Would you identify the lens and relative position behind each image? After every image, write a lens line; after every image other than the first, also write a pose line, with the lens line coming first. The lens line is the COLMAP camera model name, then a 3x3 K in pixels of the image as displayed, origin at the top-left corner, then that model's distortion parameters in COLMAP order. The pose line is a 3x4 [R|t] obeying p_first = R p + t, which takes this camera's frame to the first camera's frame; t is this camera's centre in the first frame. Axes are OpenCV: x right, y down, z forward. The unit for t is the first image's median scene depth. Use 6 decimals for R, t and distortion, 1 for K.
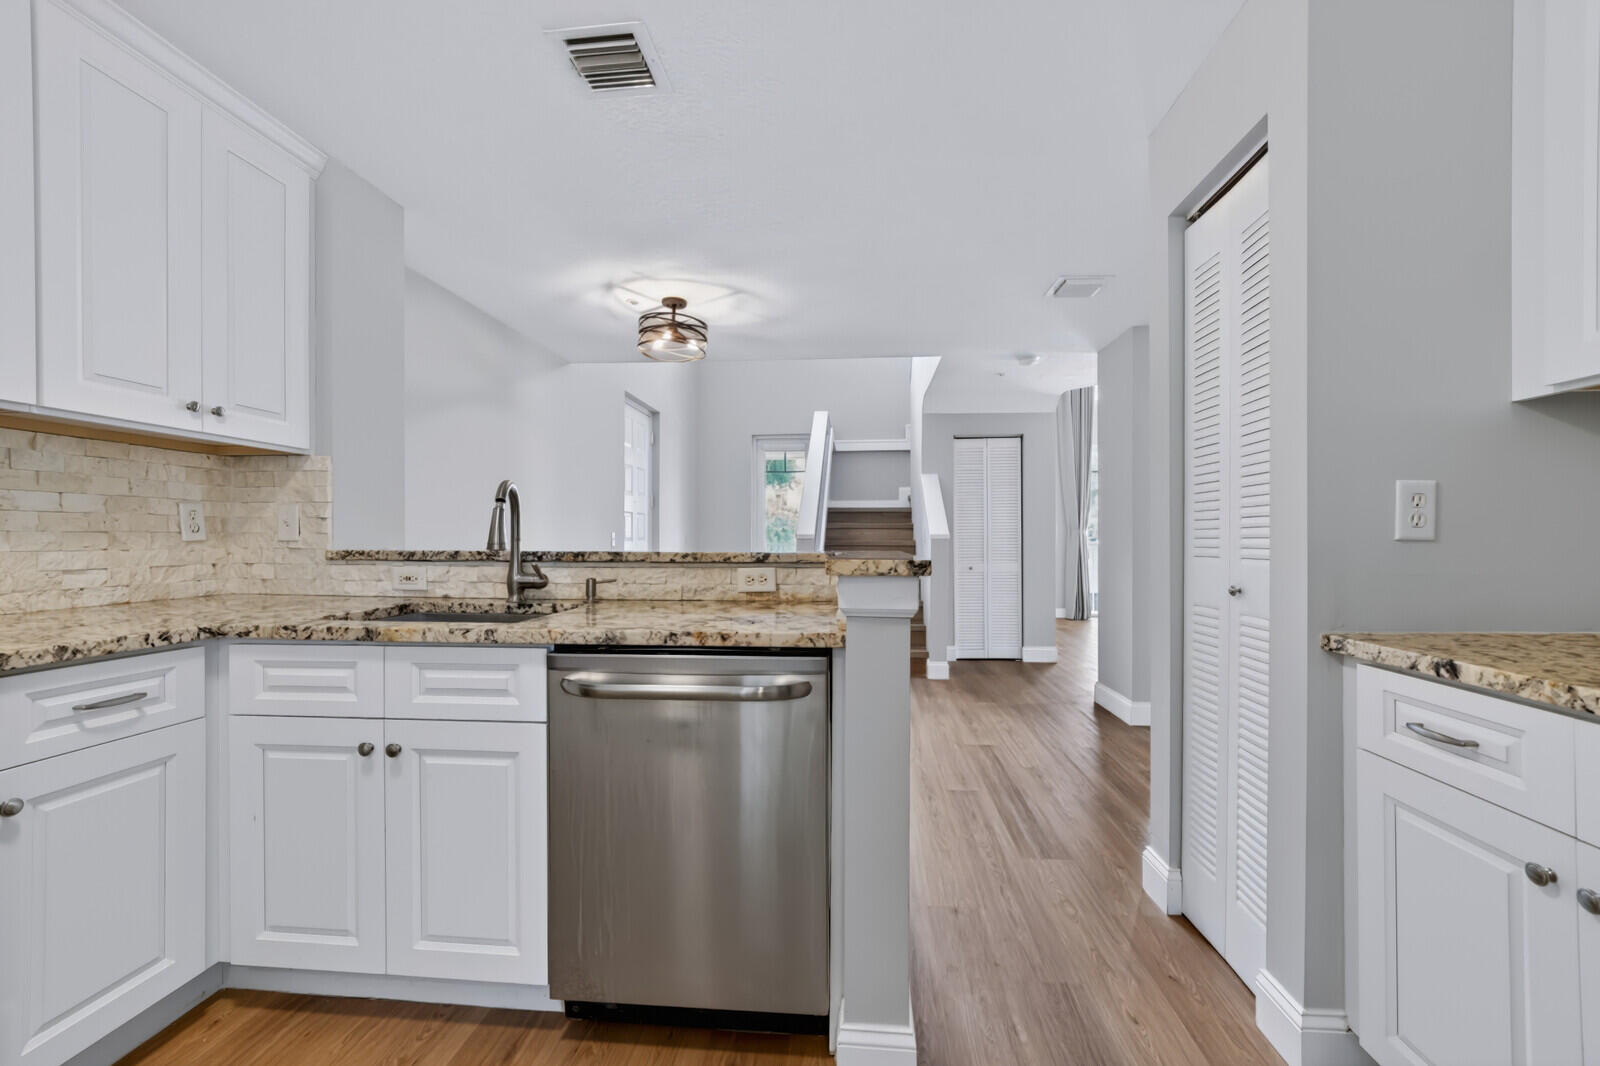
lens RADIAL K [[644.1, 0, 805.5], [0, 644.1, 540.7], [0, 0, 1]] dist [-0.003176, -0.000001]
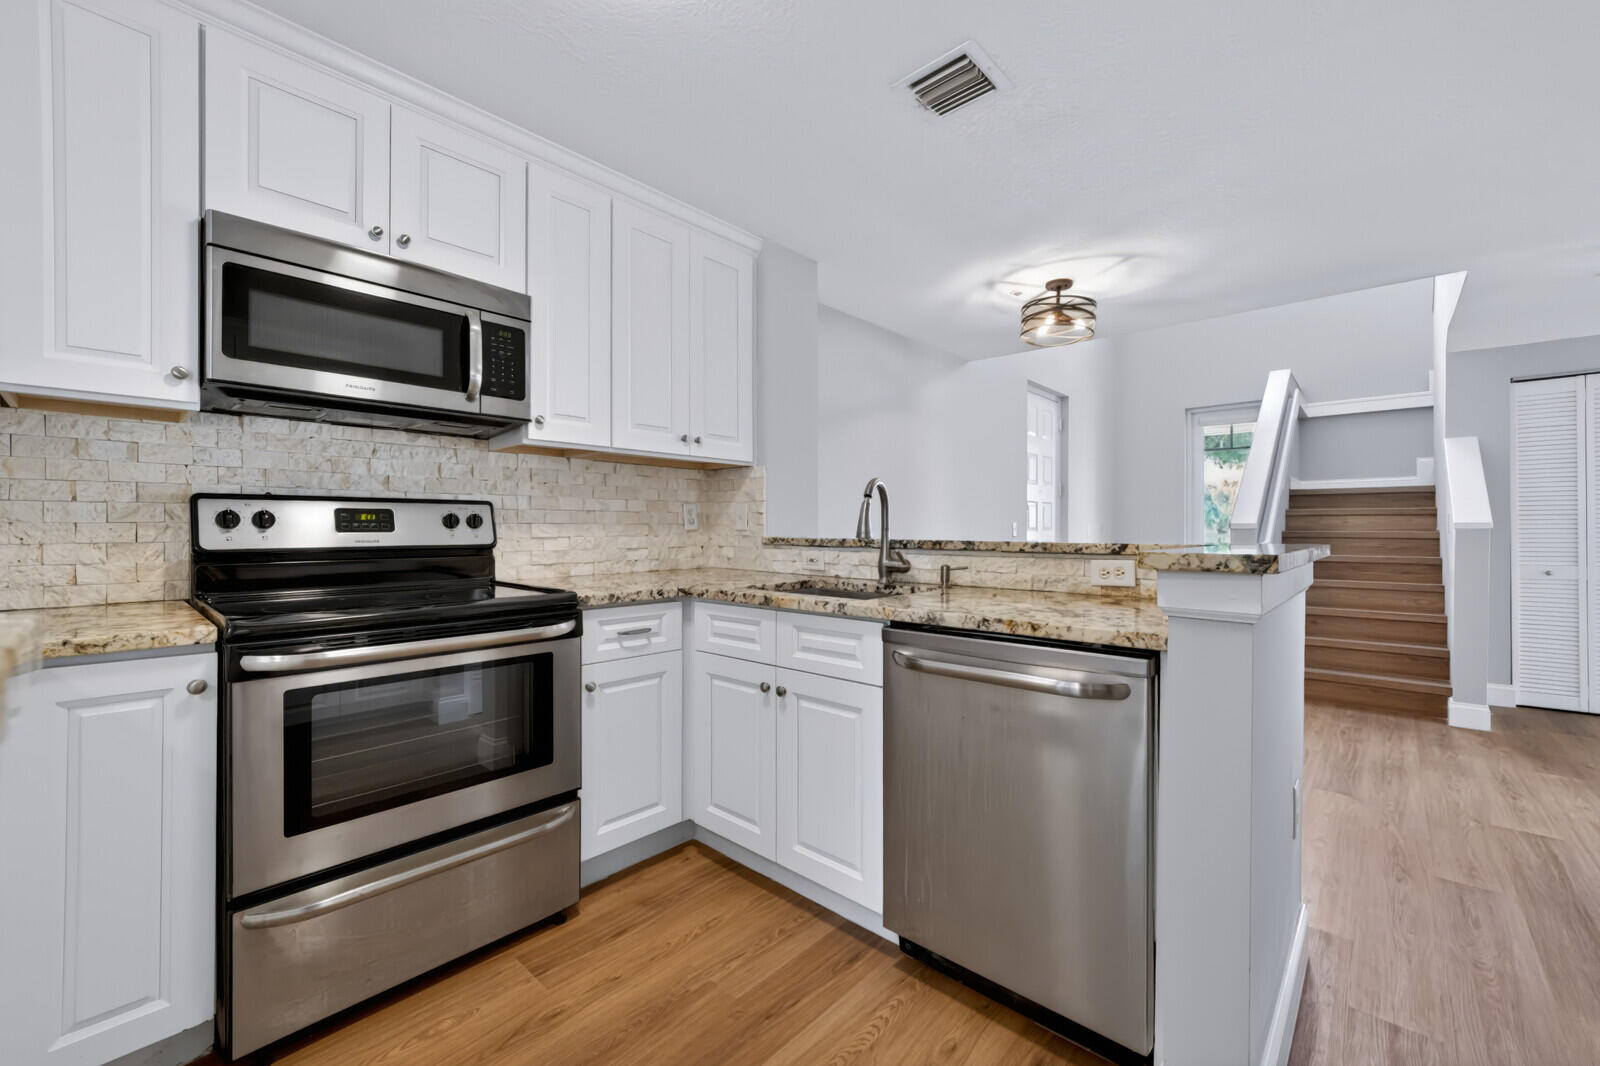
lens RADIAL K [[645.0, 0, 798.7], [0, 645.0, 529.3], [0, 0, 1]] dist [-0.002903, -0.000207]
pose [[0.794088, 0.000727, -0.607802, 0.129600], [-0.002092, 0.999997, -0.001537, 0.000312], [0.607799, 0.002492, 0.794087, -0.009795]]
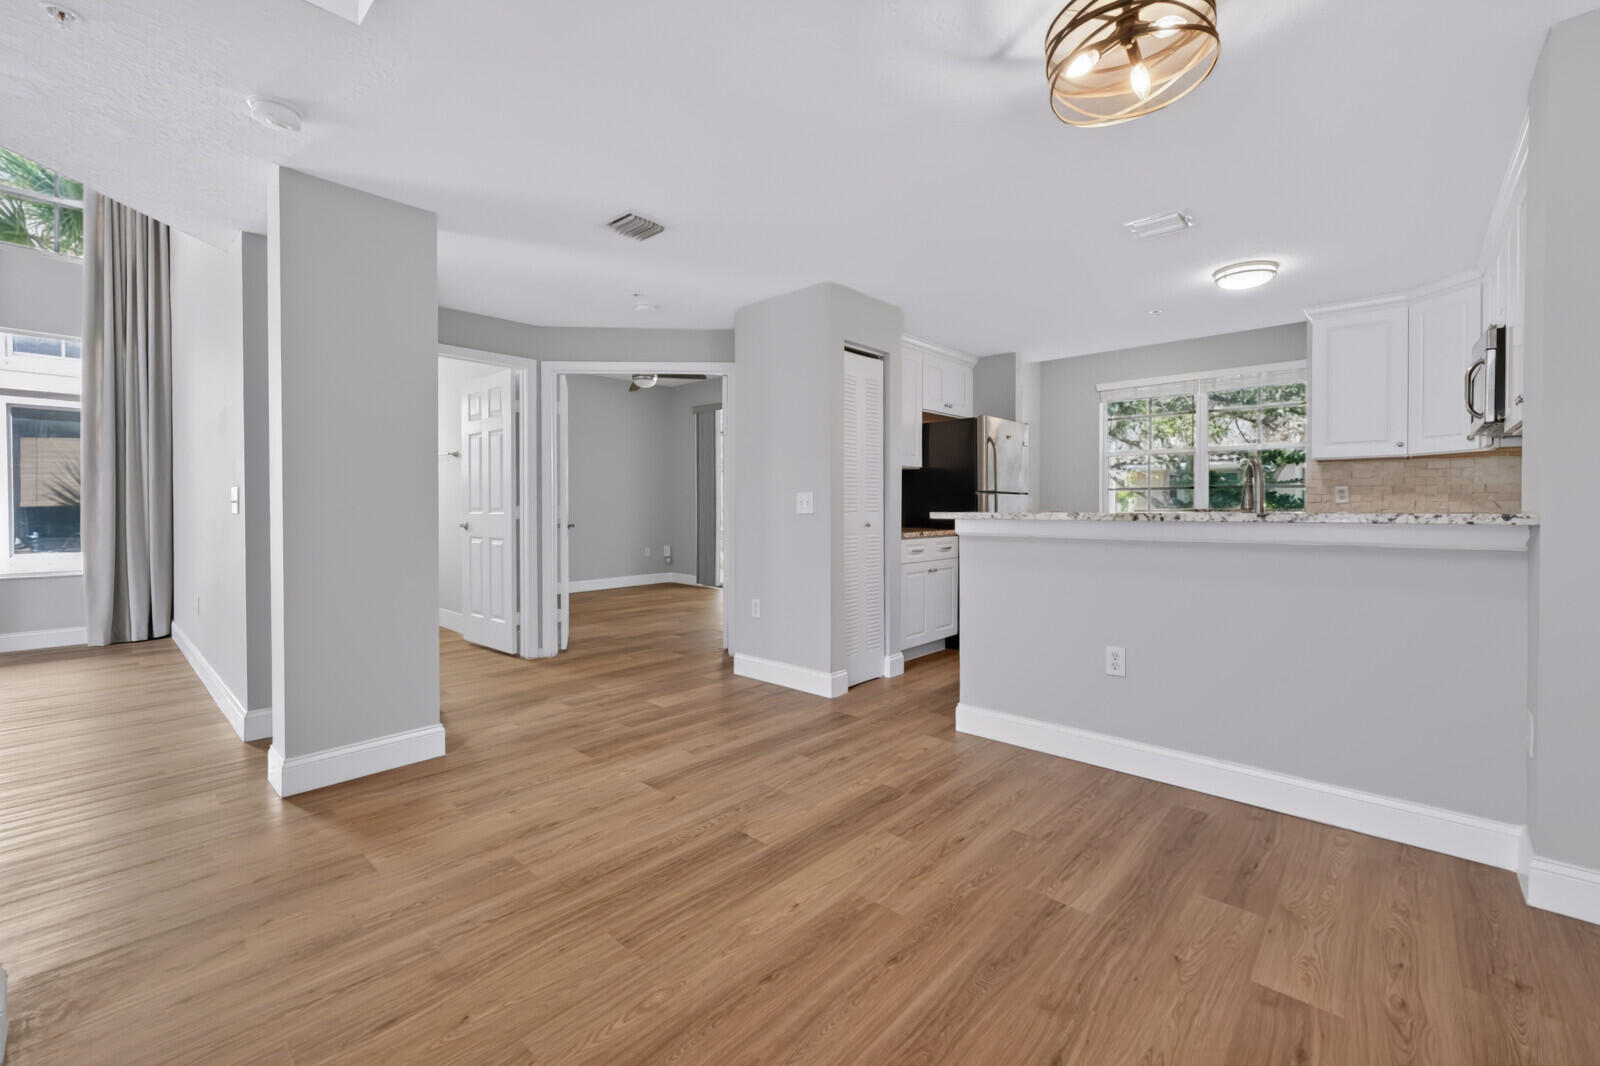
lens RADIAL K [[652.0, 0, 795.6], [0, 652.0, 517.2], [0, 0, 1]] dist [-0.002267, -0.000146]
pose [[-0.789456, -0.008175, 0.613753, -0.528479], [0.004095, 0.999819, 0.018584, 0.000424], [-0.613794, 0.017185, -0.789279, 2.588771]]
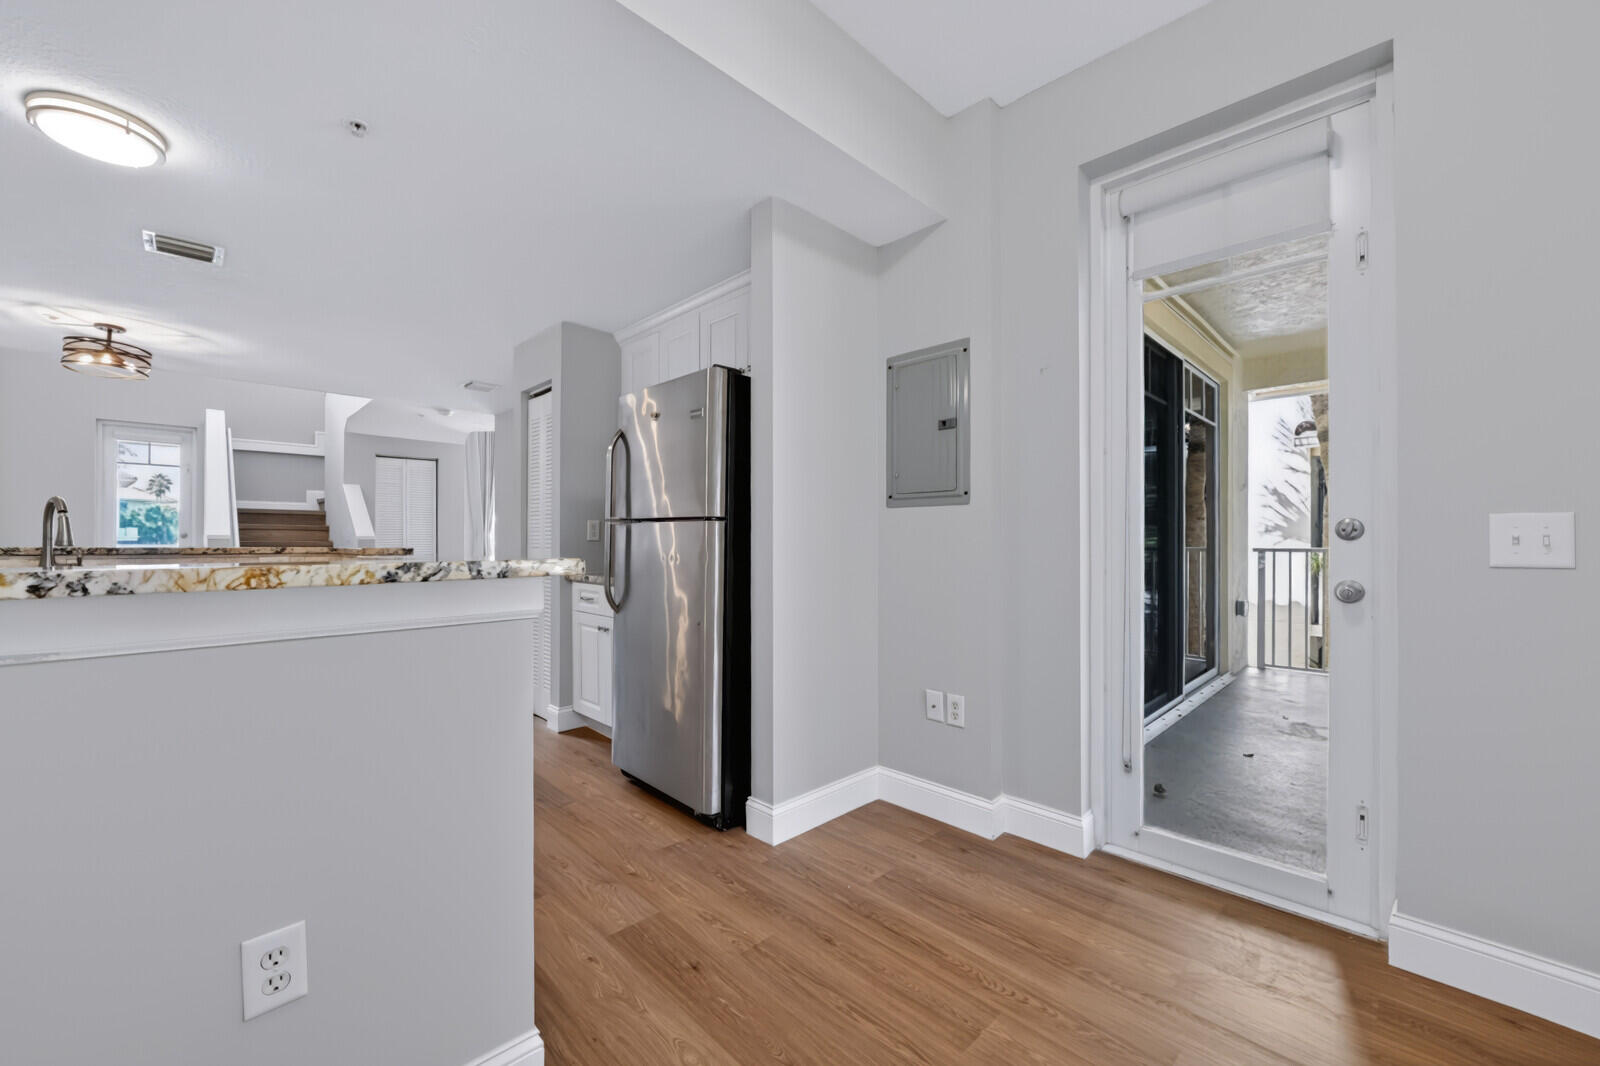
lens RADIAL K [[619.2, 0, 797.5], [0, 619.2, 539.9], [0, 0, 1]] dist [-0.014370, 0.000370]
pose [[0.645922, 0.004066, 0.763392, -0.411285], [-0.001383, 0.999990, -0.004155, 0.003768], [-0.763402, 0.001628, 0.645922, -1.031036]]
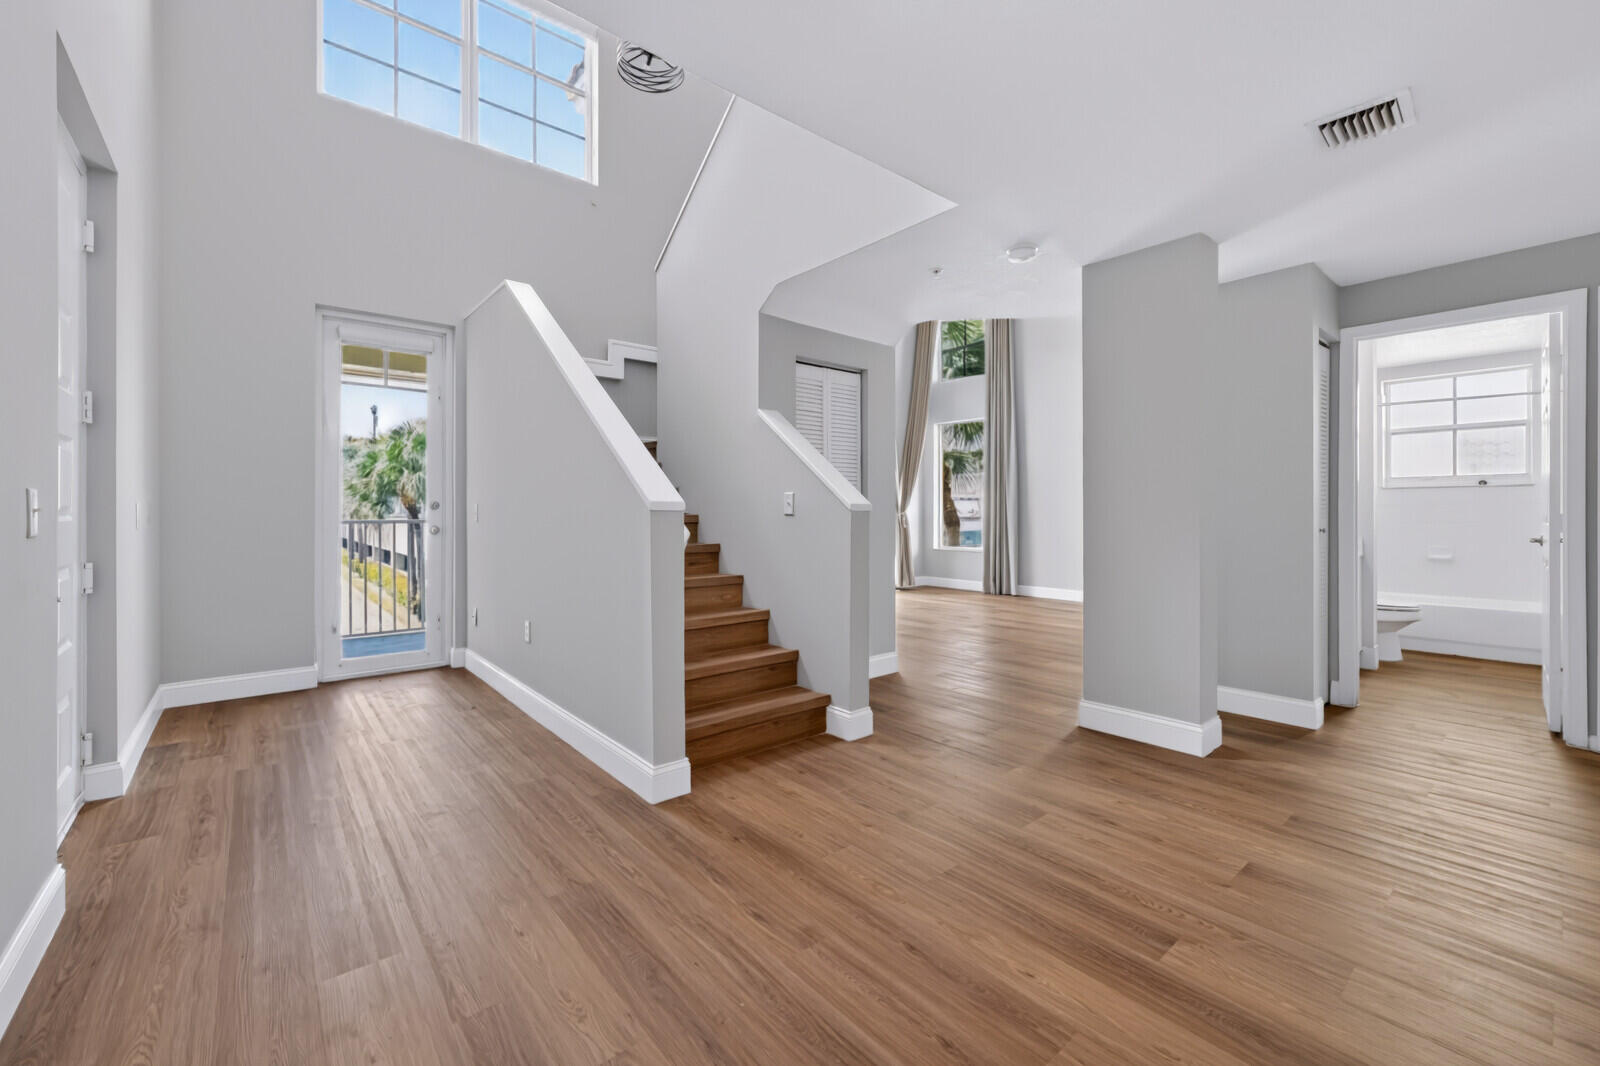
lens RADIAL K [[652.0, 0, 795.6], [0, 652.0, 517.2], [0, 0, 1]] dist [-0.002267, -0.000146]
pose [[0.703862, -0.002756, 0.710331, -0.734415], [-0.002289, 0.999978, 0.006148, -0.001000], [-0.710333, -0.005954, 0.703841, 1.534470]]
